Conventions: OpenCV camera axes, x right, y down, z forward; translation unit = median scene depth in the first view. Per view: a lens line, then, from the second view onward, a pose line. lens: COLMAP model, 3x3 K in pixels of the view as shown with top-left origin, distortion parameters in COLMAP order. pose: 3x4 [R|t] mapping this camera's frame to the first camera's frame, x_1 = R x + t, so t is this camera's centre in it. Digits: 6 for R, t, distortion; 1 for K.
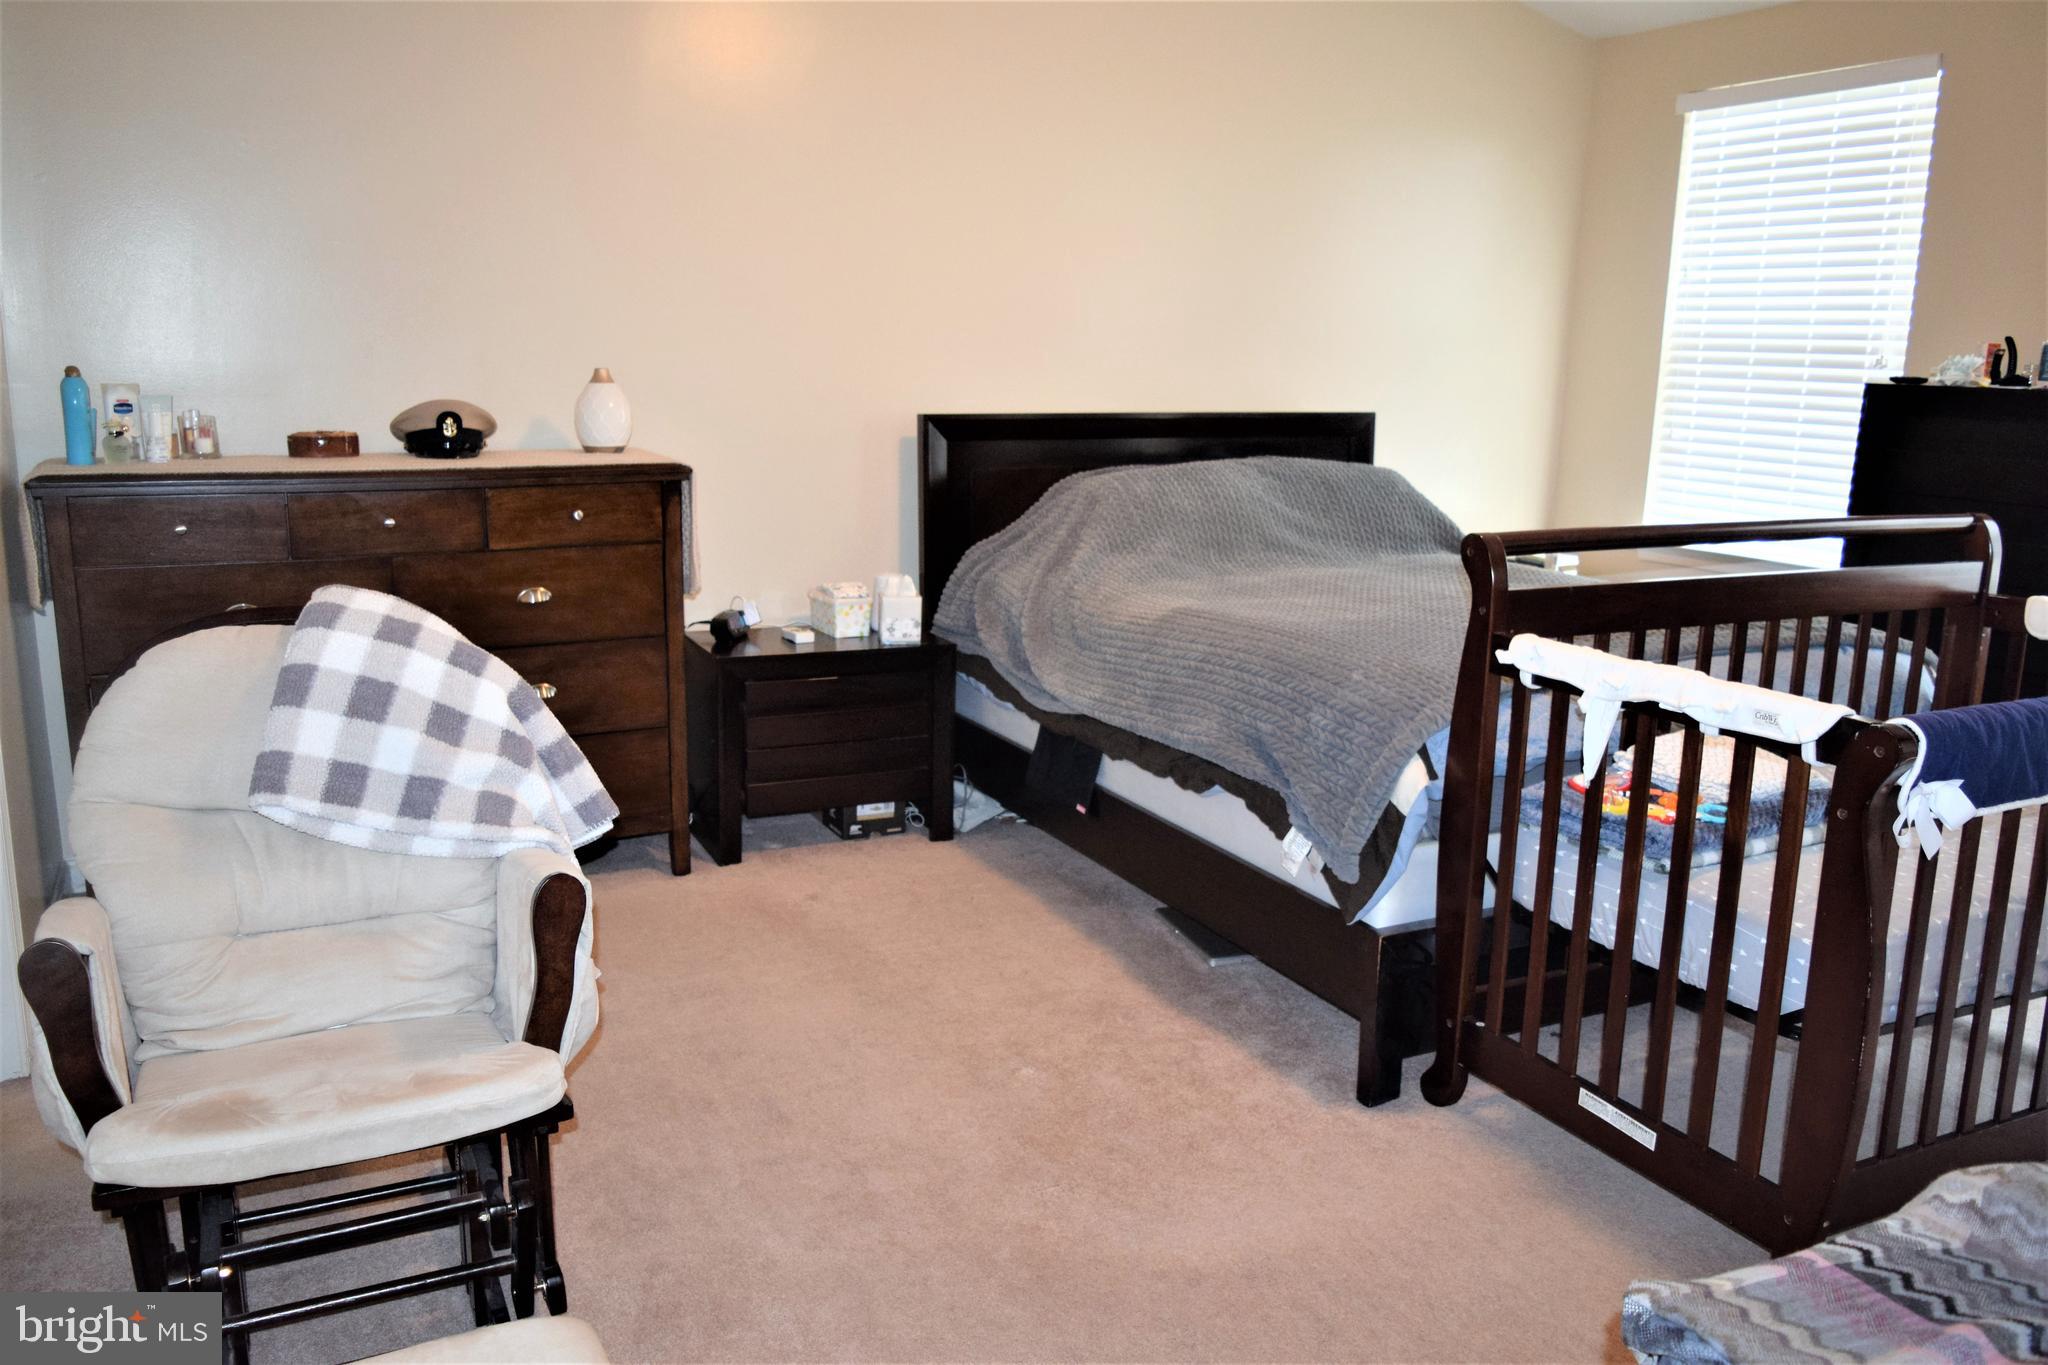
lens RADIAL K [[1570.7, 0, 1024.0], [0, 1570.7, 682.5], [0, 0, 1]] dist [-0.033044, 0.017470]
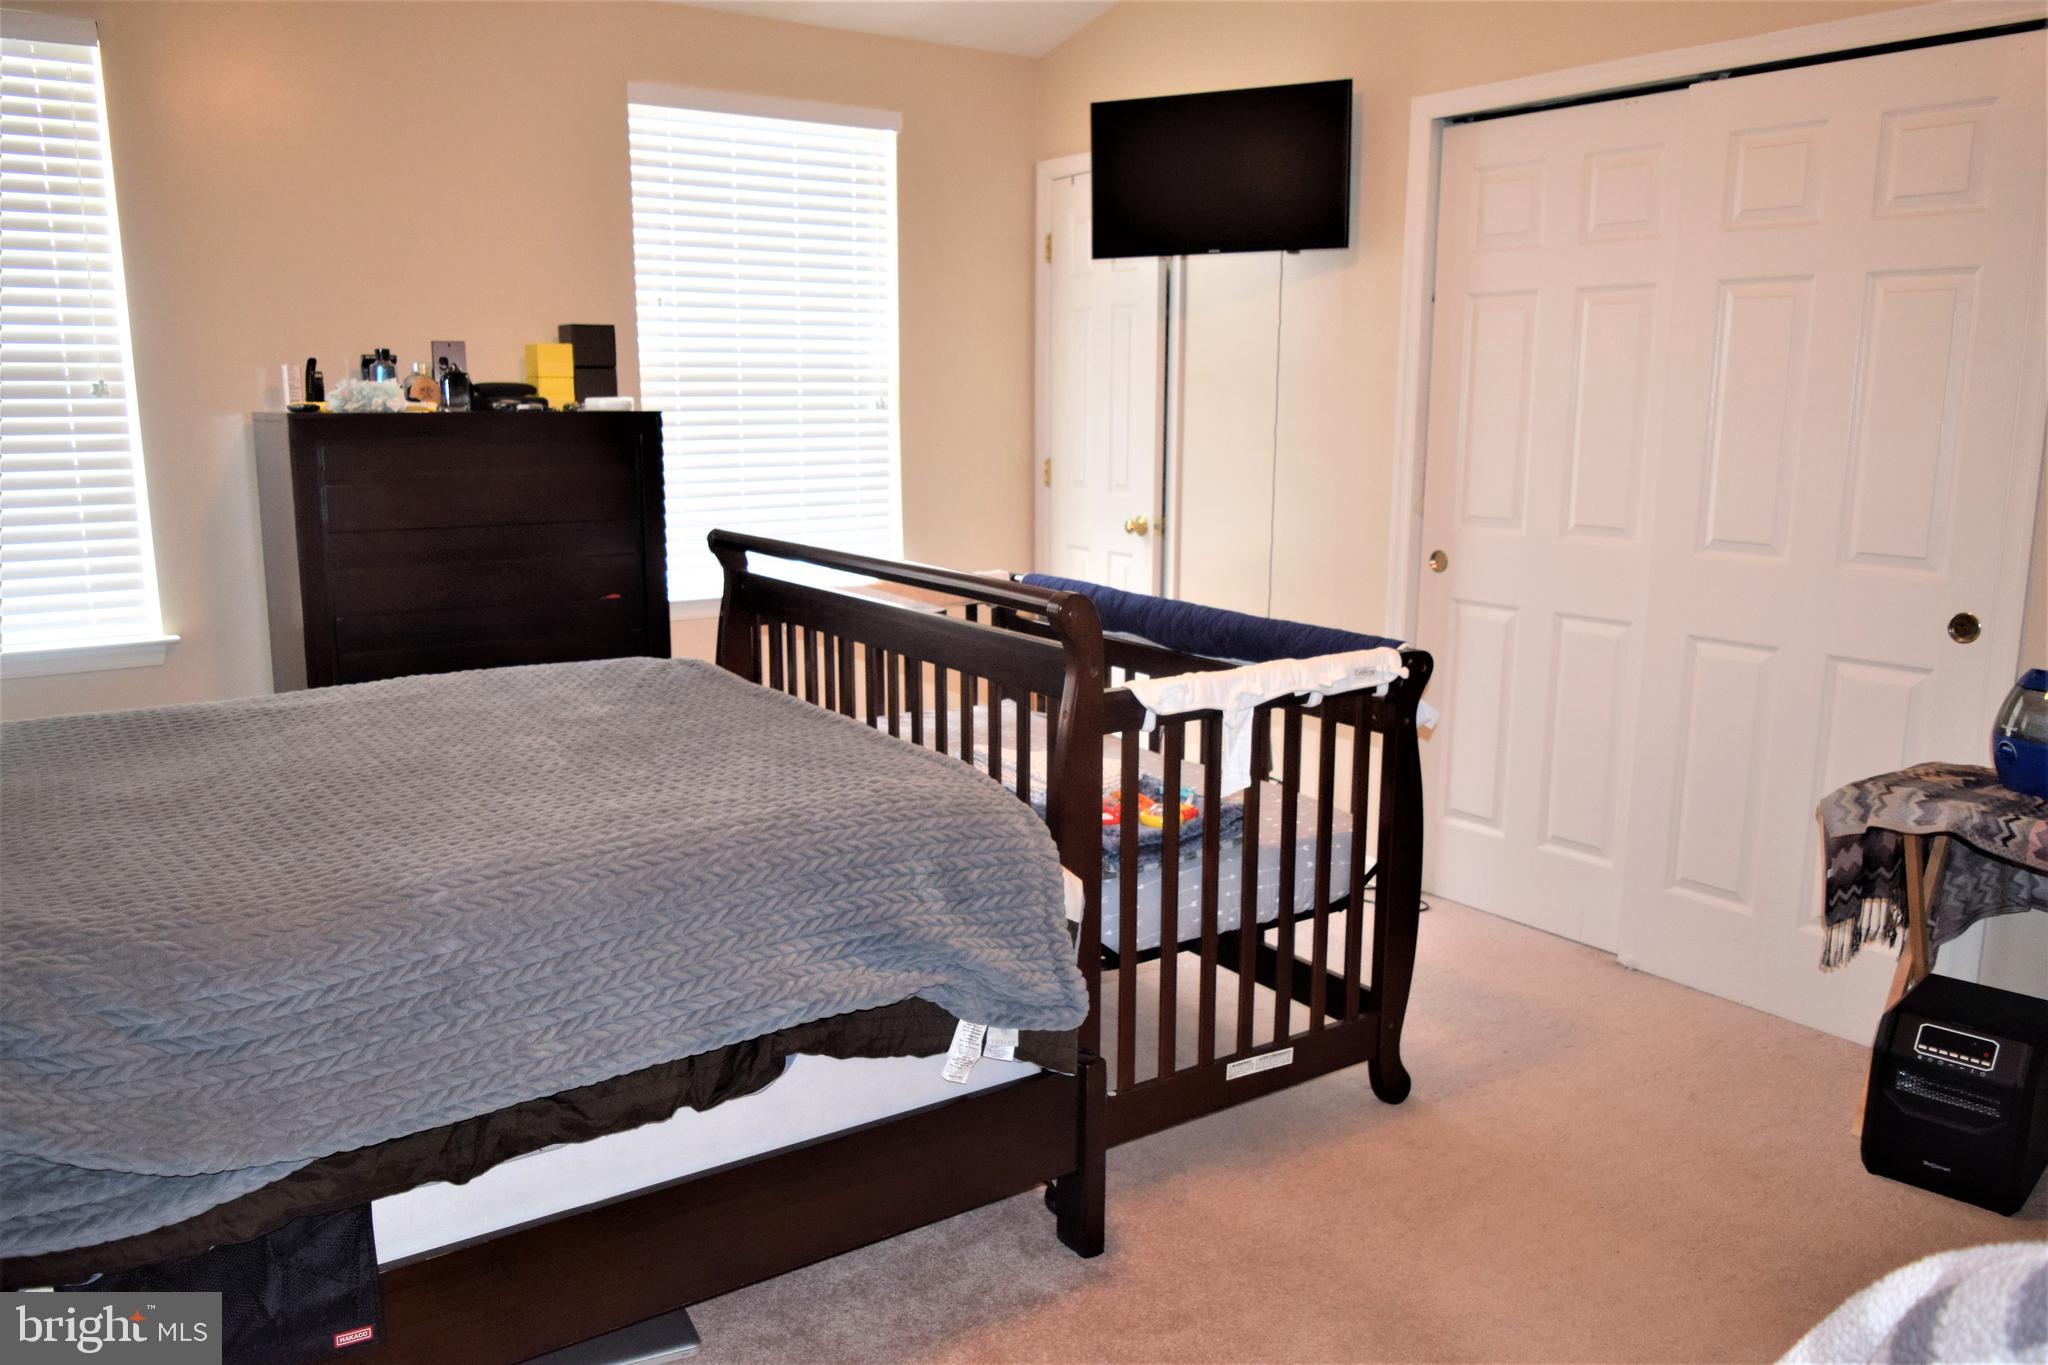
lens RADIAL K [[1570.7, 0, 1024.0], [0, 1570.7, 682.5], [0, 0, 1]] dist [-0.033044, 0.017470]
pose [[-0.132626, -0.205416, 0.969647, -0.542023], [0.203813, 0.951731, 0.229497, -0.235664], [-0.969985, 0.228064, -0.084358, 1.015860]]
